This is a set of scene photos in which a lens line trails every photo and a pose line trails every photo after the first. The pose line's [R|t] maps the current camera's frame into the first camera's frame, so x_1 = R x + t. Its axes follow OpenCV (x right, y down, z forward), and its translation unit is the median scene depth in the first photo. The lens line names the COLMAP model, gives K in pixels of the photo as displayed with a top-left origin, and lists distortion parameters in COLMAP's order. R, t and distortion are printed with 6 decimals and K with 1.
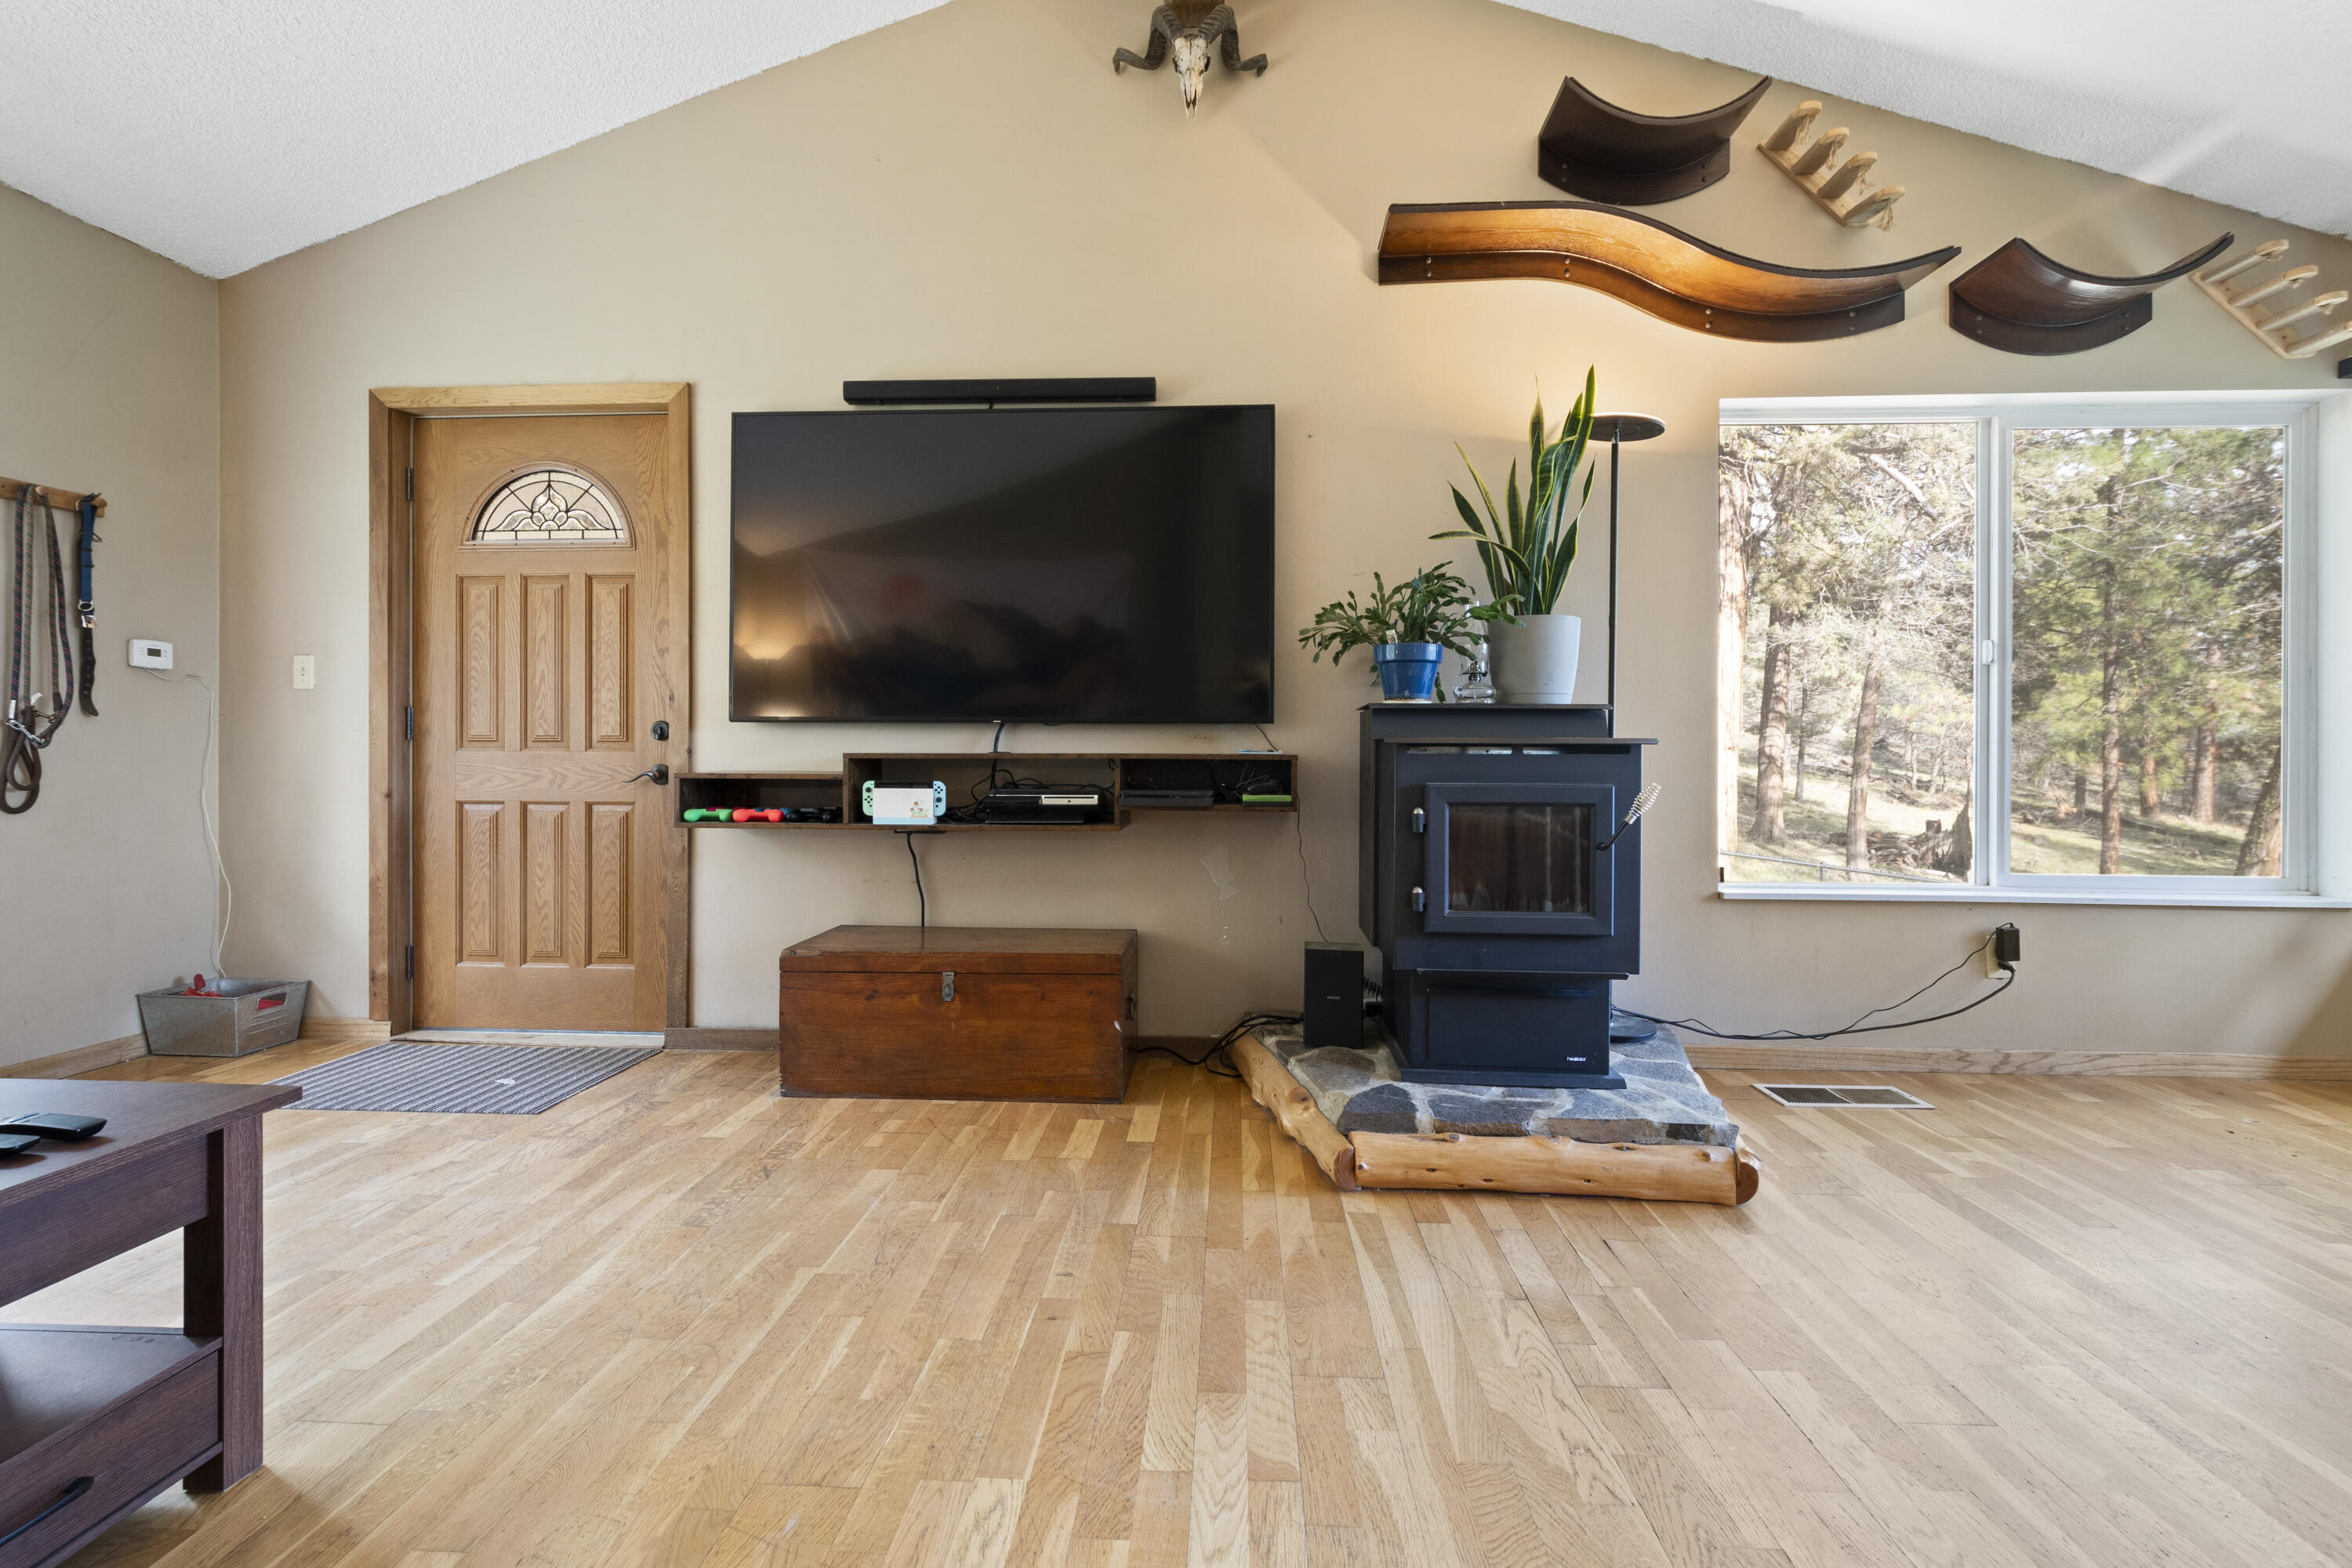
lens RADIAL K [[1061.1, 0, 1169.8], [0, 1061.1, 768.0], [0, 0, 1]] dist [-0.002863, -0.001074]
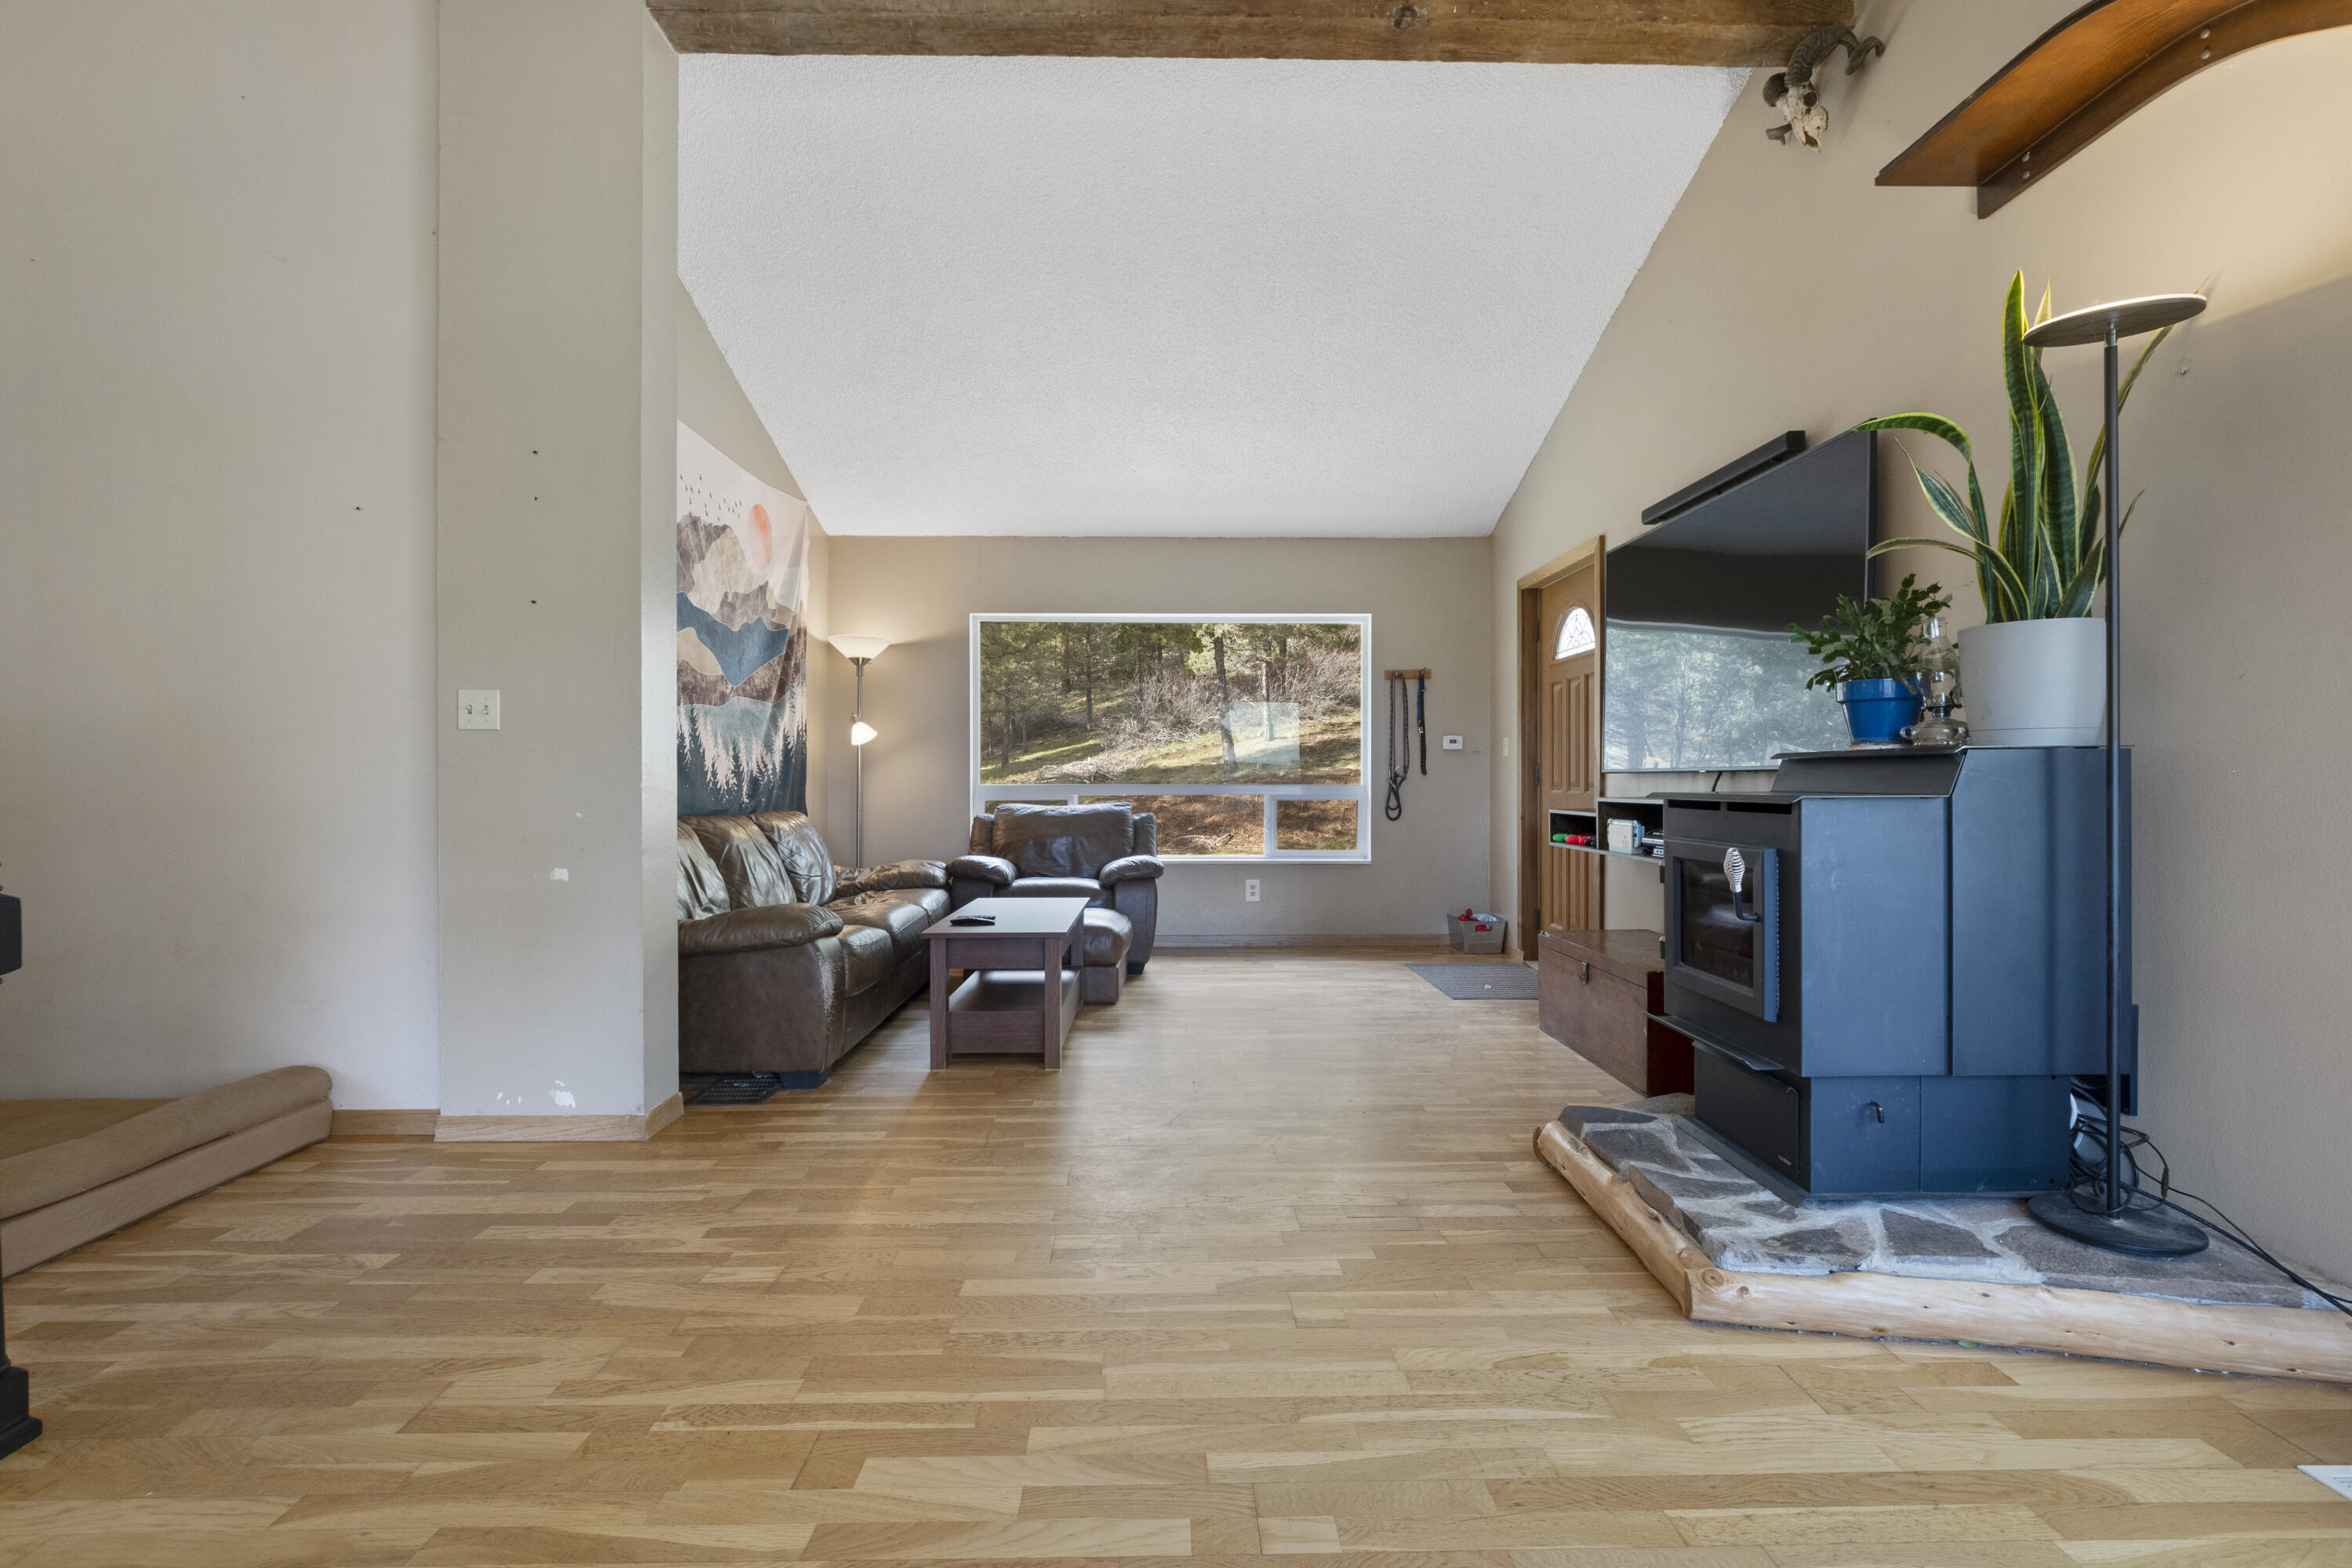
lens RADIAL K [[1049.4, 0, 1175.4], [0, 1049.4, 780.9], [0, 0, 1]] dist [-0.002212, -0.000181]
pose [[0.076085, -0.004155, -0.997093, 1.065754], [-0.003502, 0.999984, -0.004434, -0.028984], [0.997095, 0.003829, 0.076069, 0.380632]]
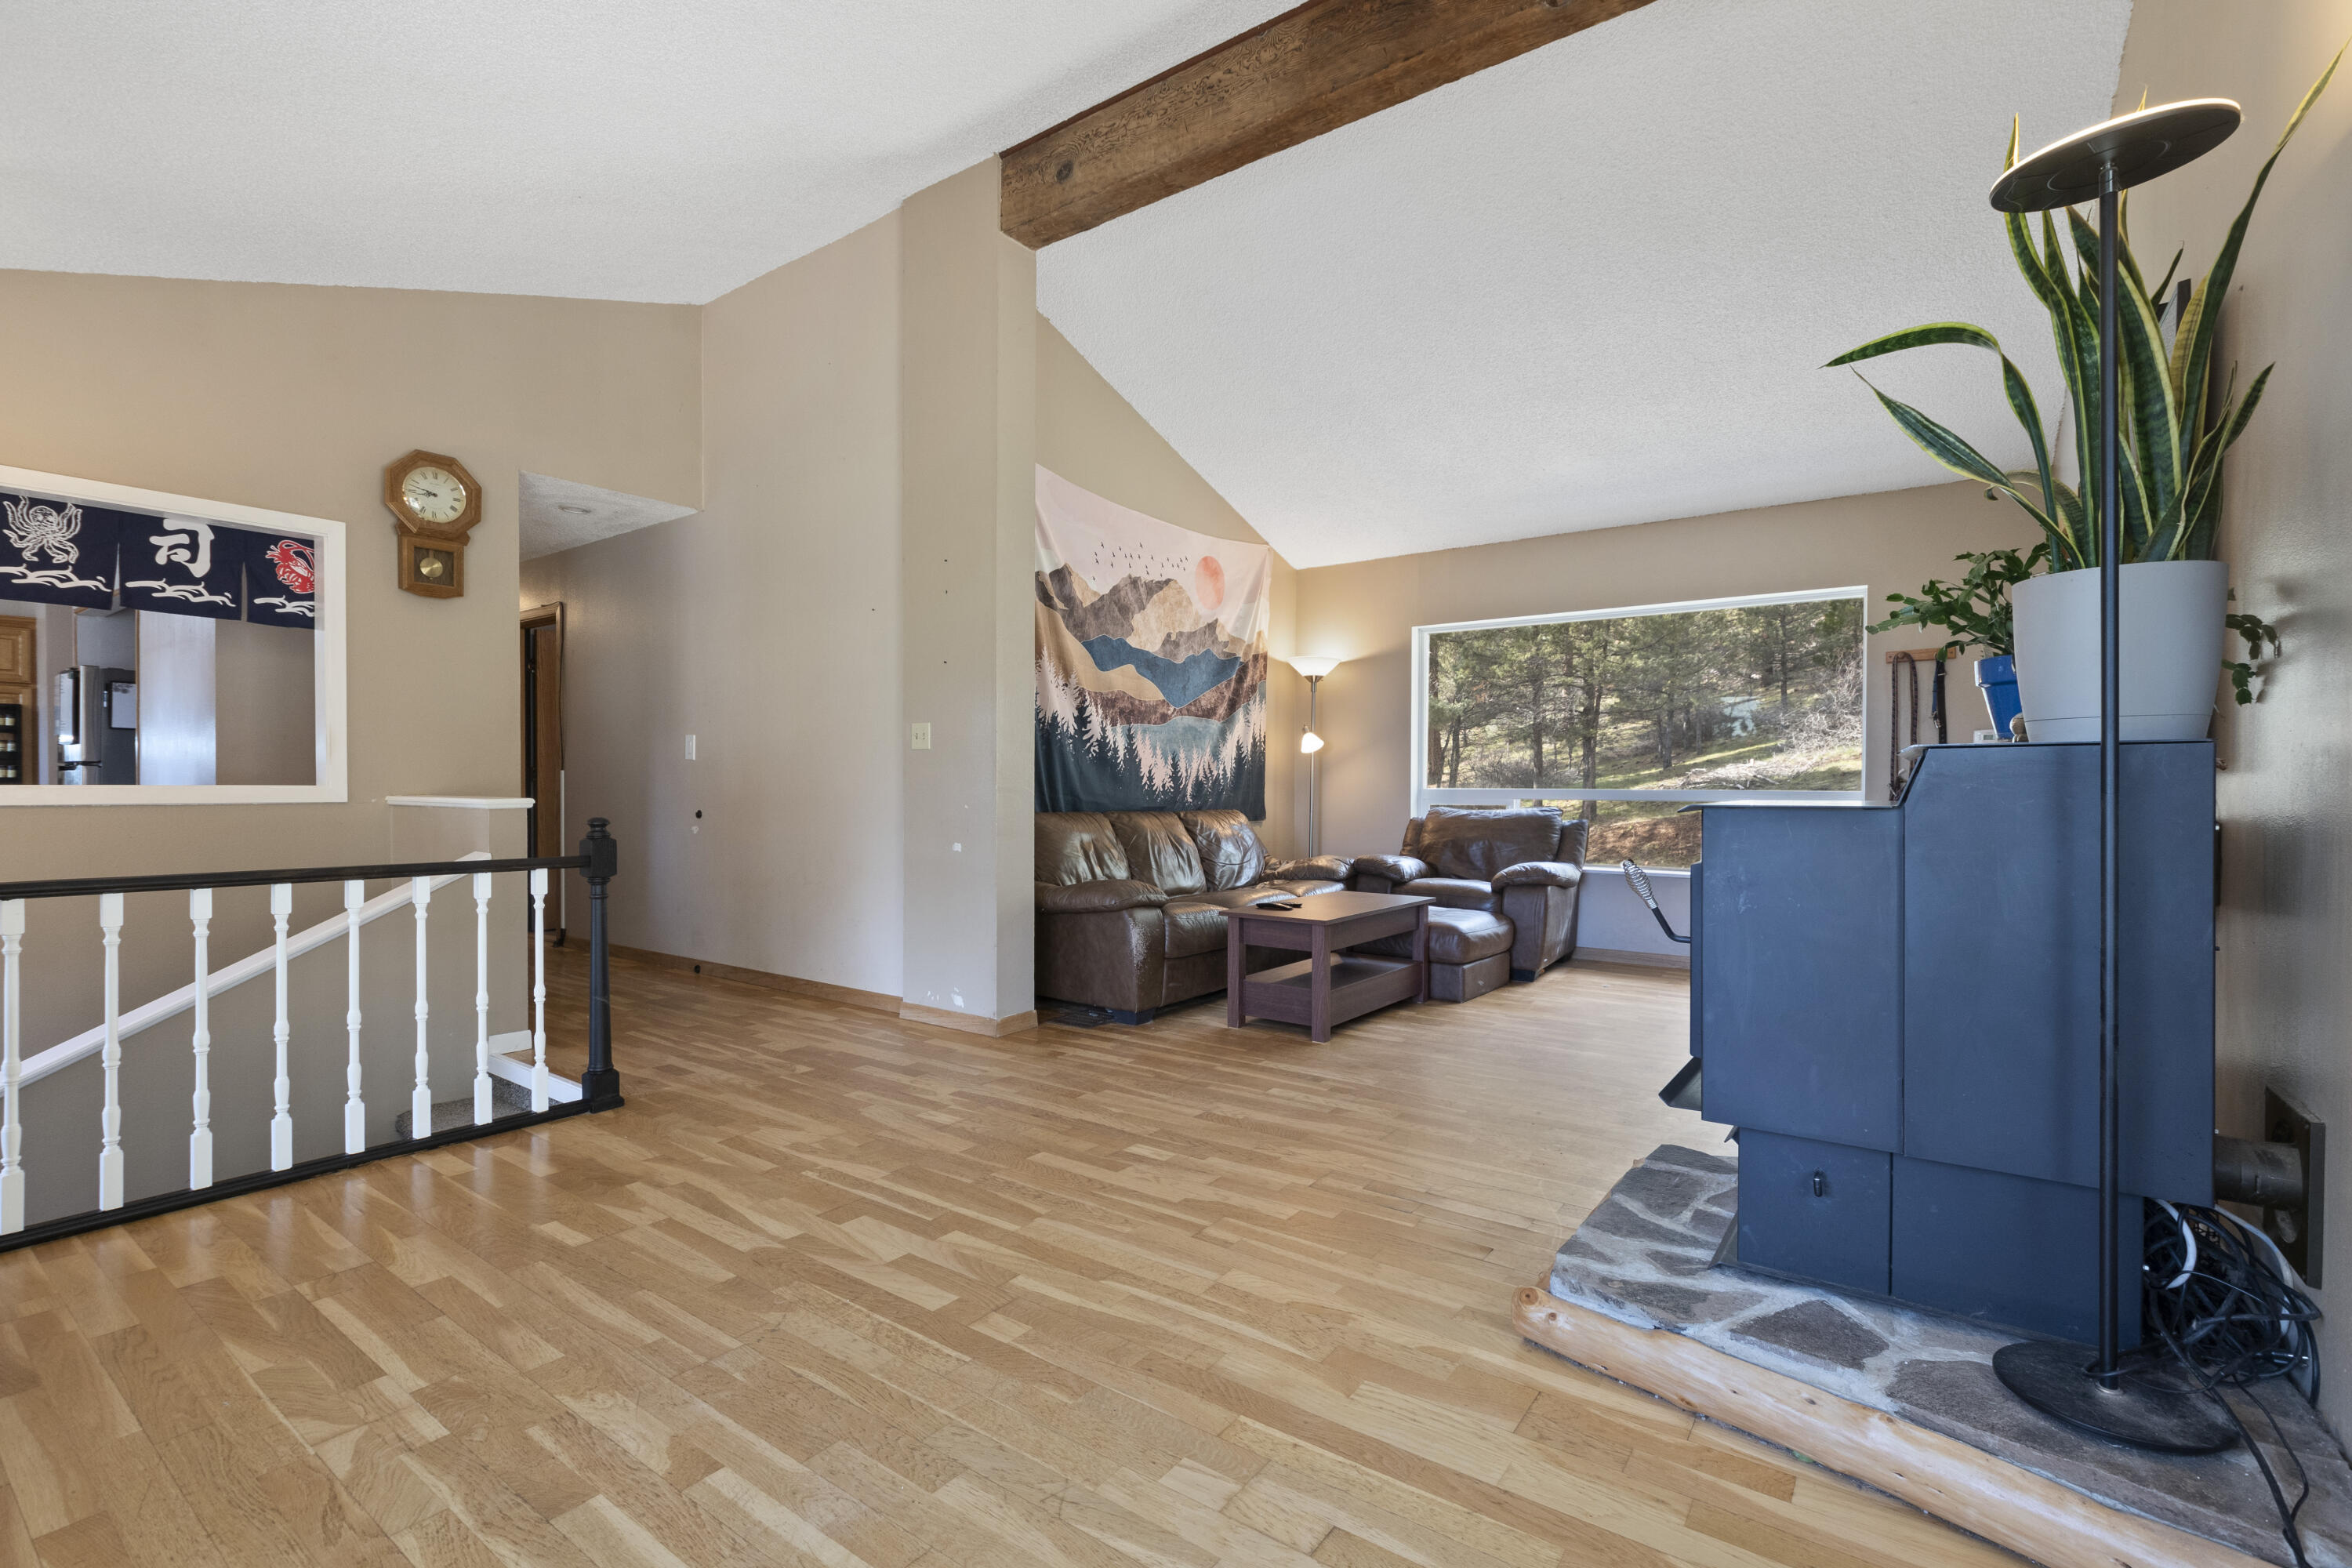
lens RADIAL K [[1049.0, 0, 1178.4], [0, 1049.0, 794.1], [0, 0, 1]] dist [0.001446, -0.000911]
pose [[-0.538556, 0.002201, -0.842587, 1.091665], [-0.009443, 0.999918, 0.008648, -0.032525], [0.842537, 0.012614, -0.538491, 0.936578]]
